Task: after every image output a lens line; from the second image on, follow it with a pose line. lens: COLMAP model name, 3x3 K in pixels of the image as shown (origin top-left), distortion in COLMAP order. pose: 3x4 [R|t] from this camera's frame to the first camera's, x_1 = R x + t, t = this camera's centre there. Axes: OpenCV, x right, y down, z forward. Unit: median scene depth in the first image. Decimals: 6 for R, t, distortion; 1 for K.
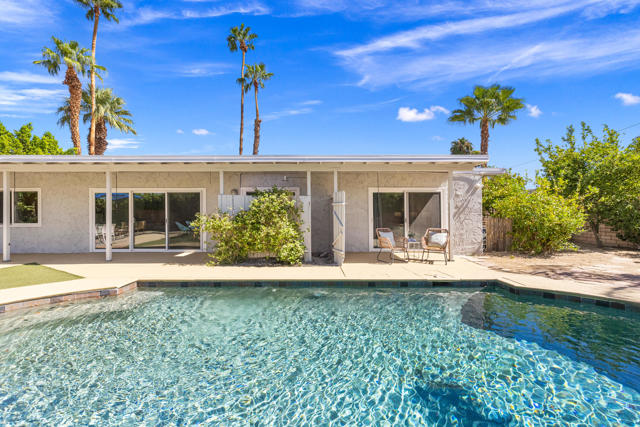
lens RADIAL K [[281.1, 0, 311.1], [0, 281.1, 209.7], [0, 0, 1]] dist [-0.000427, 0.000175]
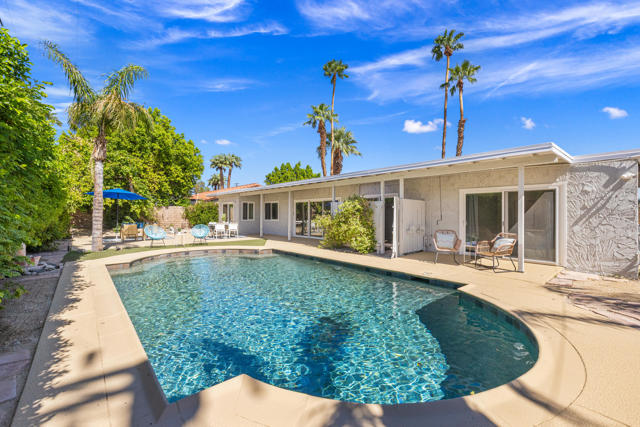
lens RADIAL K [[269.9, 0, 318.7], [0, 269.9, 211.7], [0, 0, 1]] dist [0.000328, 0.000033]
pose [[0.656167, -0.003090, -0.754609, 0.591885], [0.003584, 0.999993, -0.000979, -0.001282], [0.754607, -0.002062, 0.656174, 0.006904]]
